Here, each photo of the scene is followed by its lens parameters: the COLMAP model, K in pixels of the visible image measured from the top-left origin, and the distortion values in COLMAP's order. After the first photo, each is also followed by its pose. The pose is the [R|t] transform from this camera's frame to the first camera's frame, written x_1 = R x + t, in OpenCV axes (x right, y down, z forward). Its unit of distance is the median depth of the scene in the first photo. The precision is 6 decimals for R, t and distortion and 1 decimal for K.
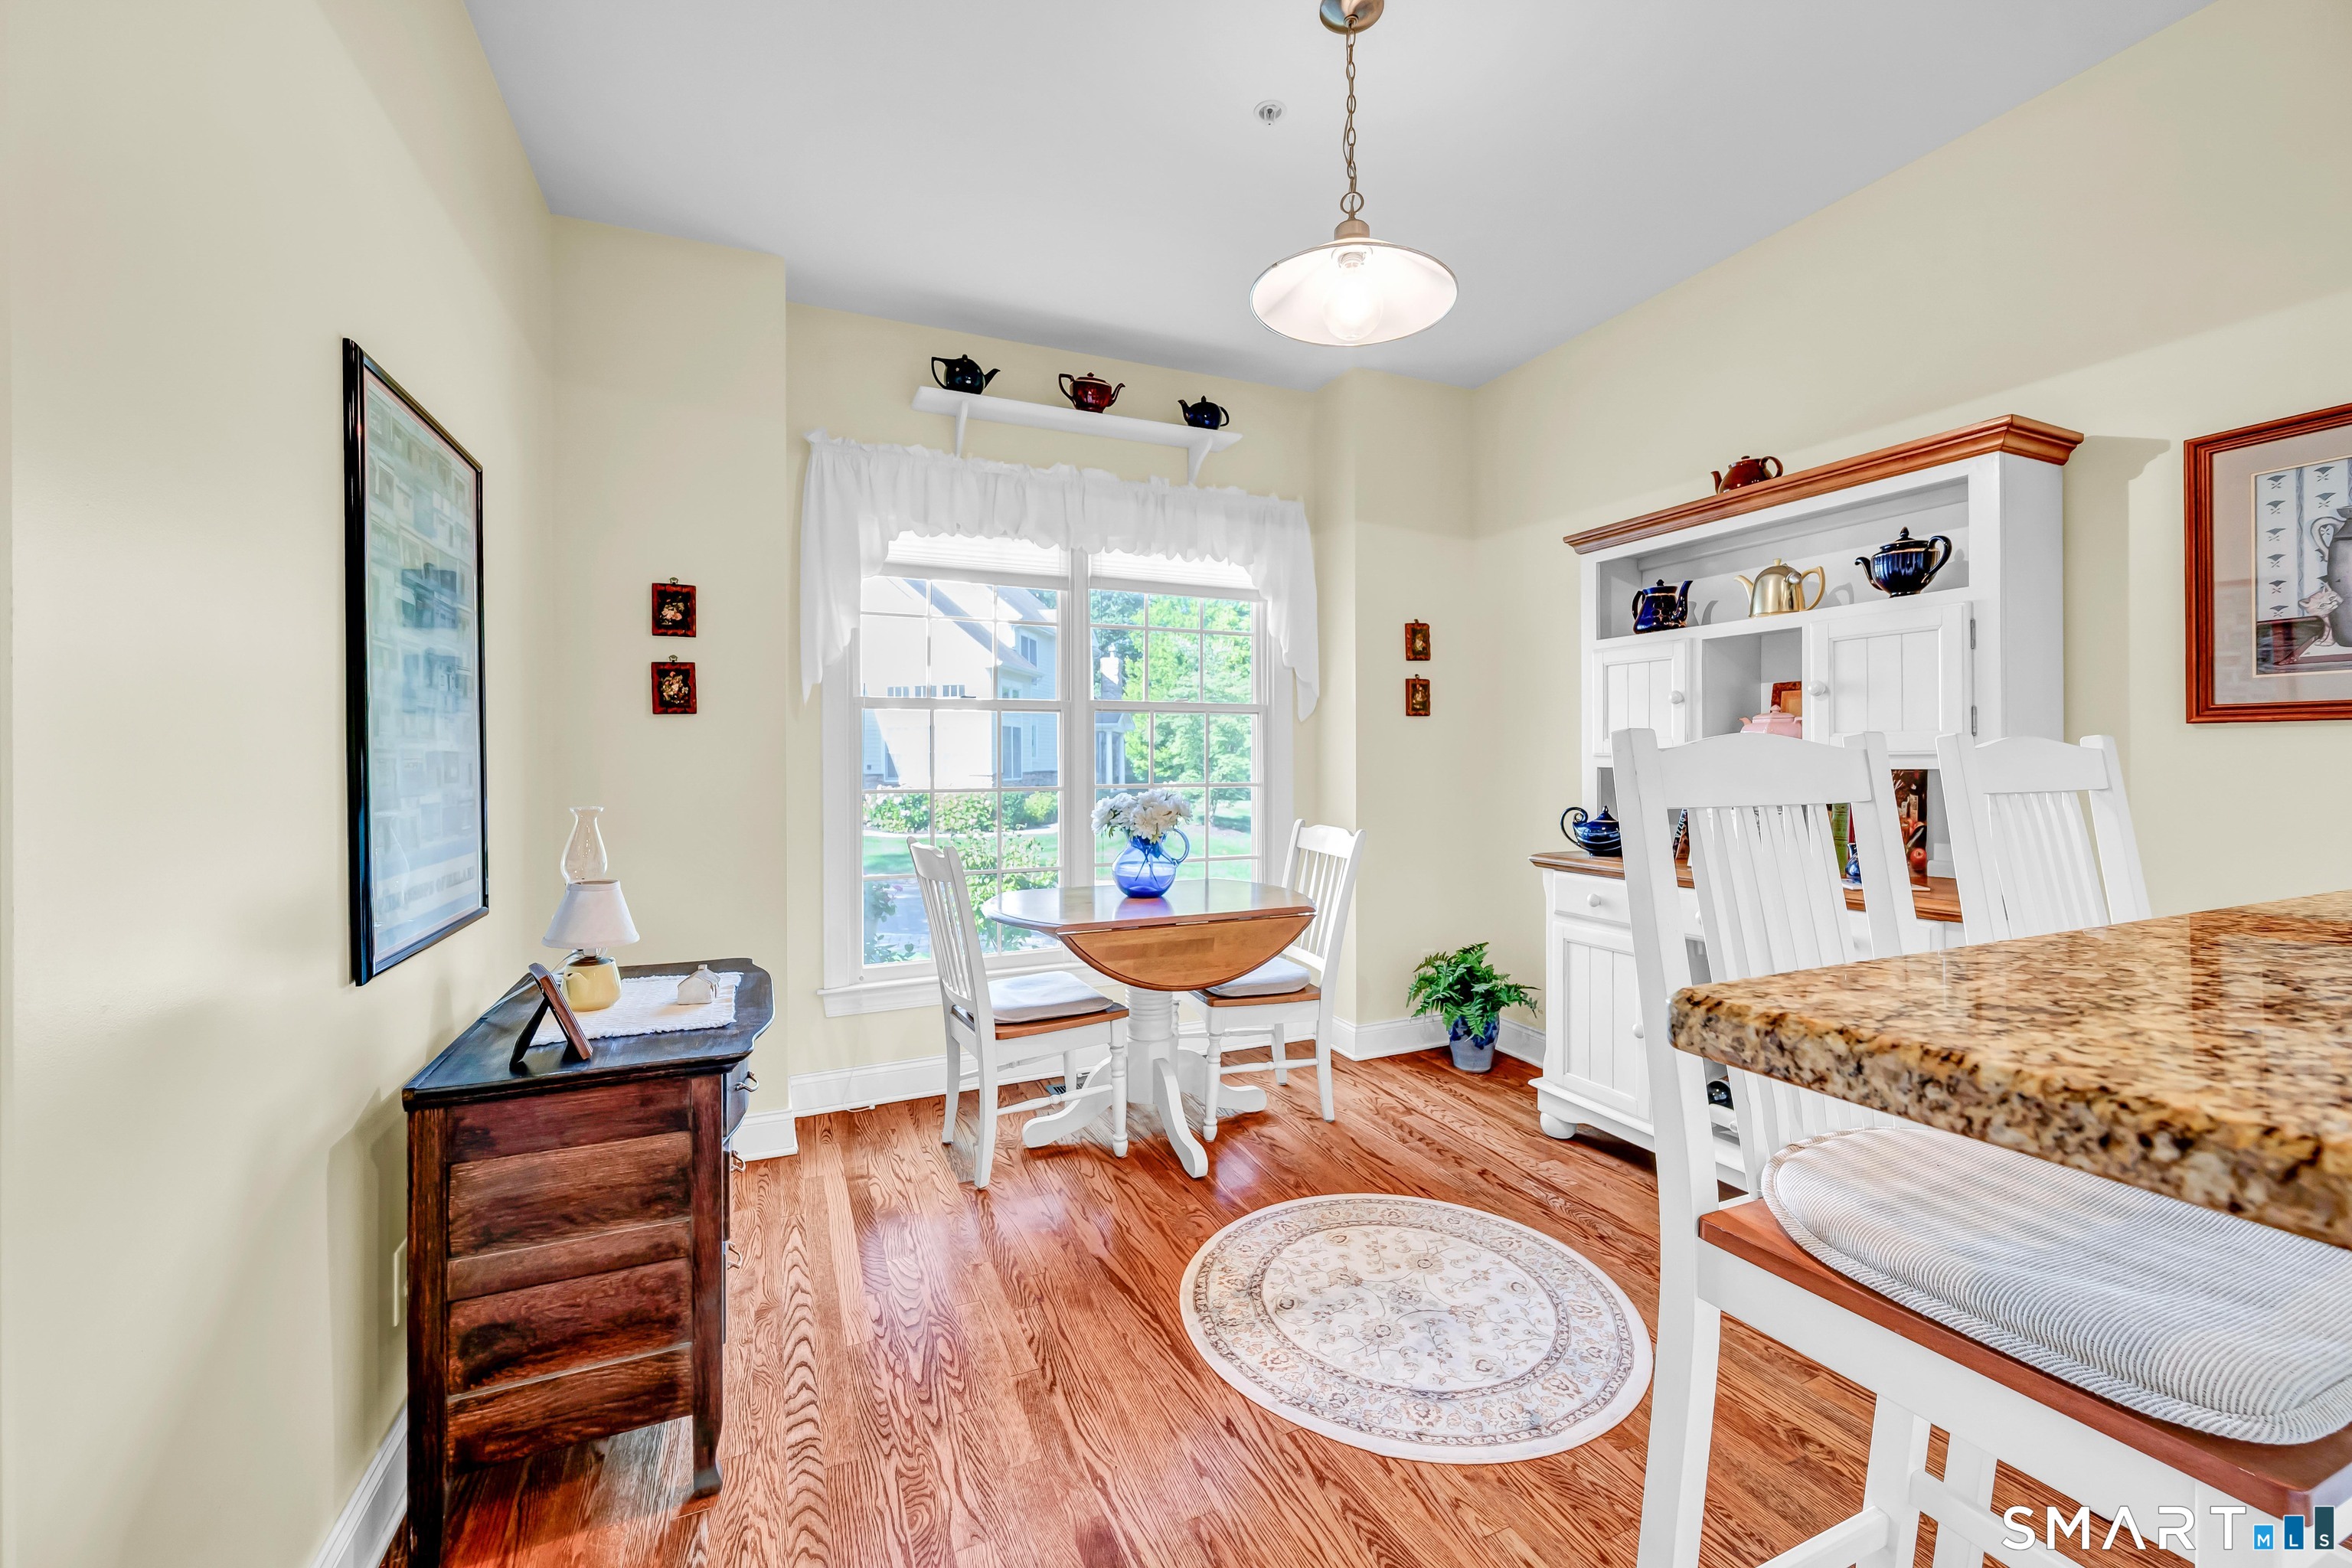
lens RADIAL K [[928.9, 0, 1177.4], [0, 928.9, 765.0], [0, 0, 1]] dist [-0.001860, -0.000292]
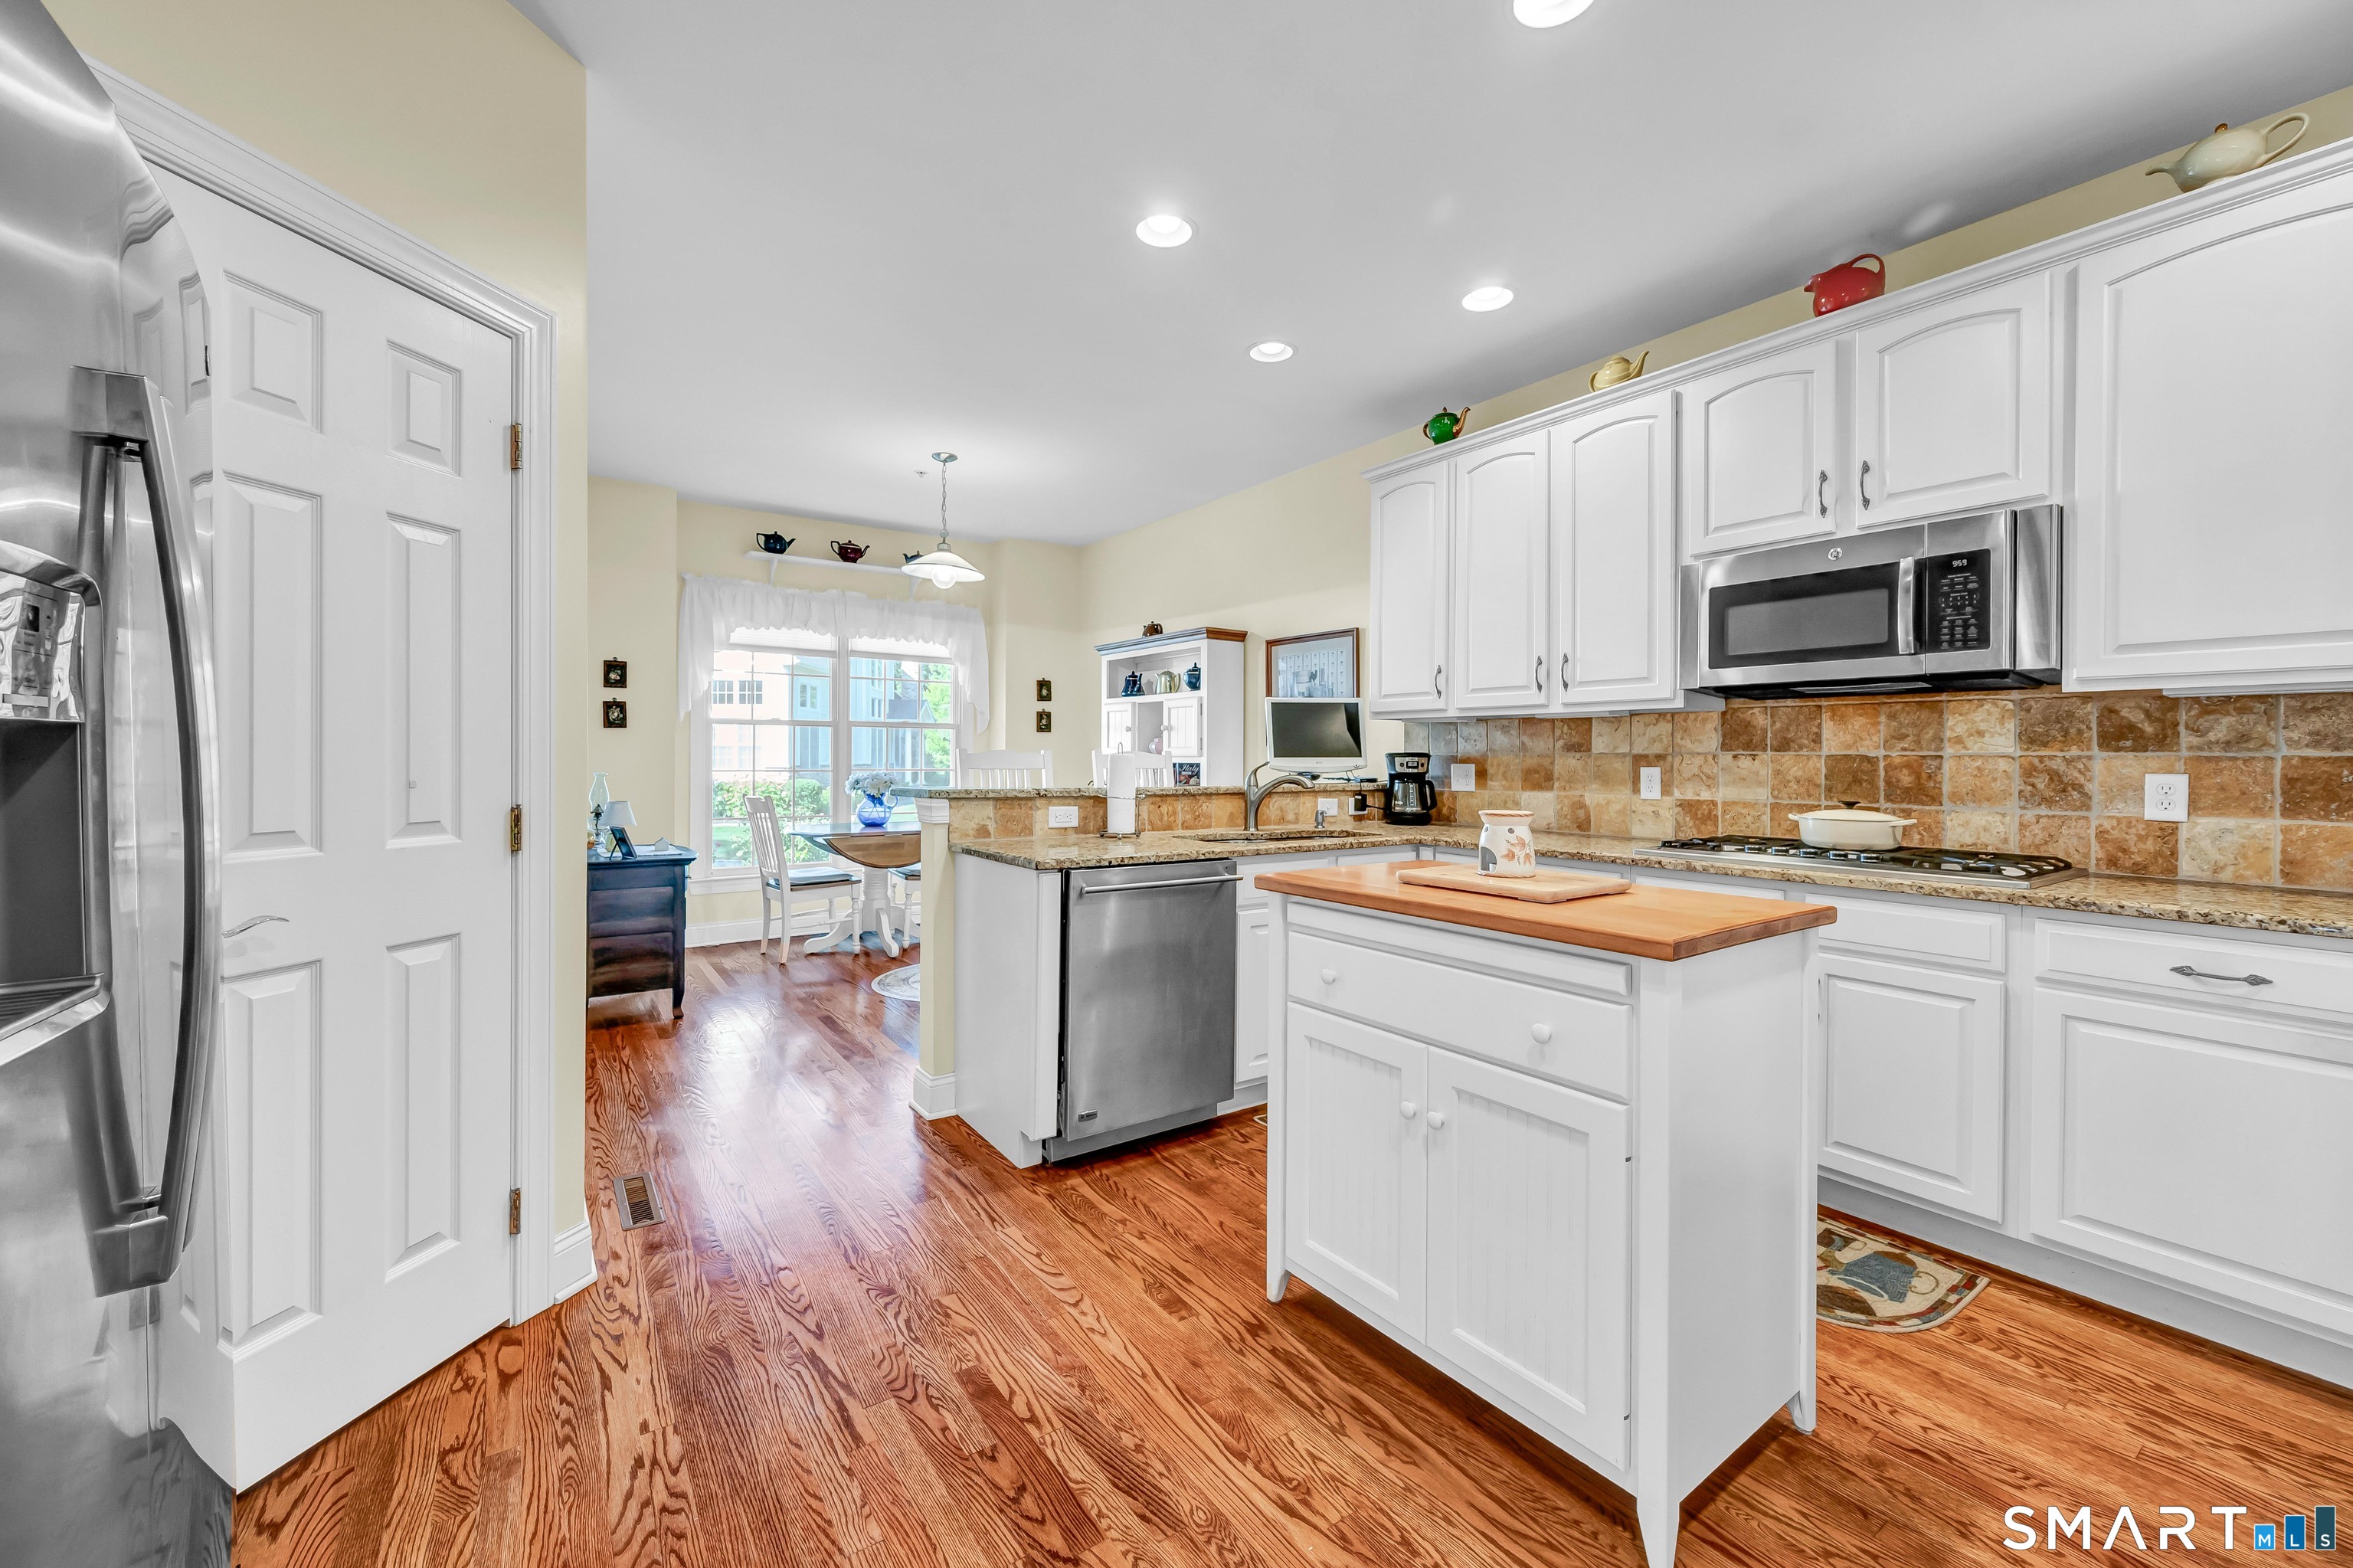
lens RADIAL K [[929.3, 0, 1177.9], [0, 929.3, 765.0], [0, 0, 1]] dist [-0.001860, -0.000292]
pose [[0.979914, 0.009997, 0.199169, 0.202422], [-0.010779, 0.999938, 0.002844, 0.003245], [-0.199129, -0.004934, 0.979961, -1.033580]]
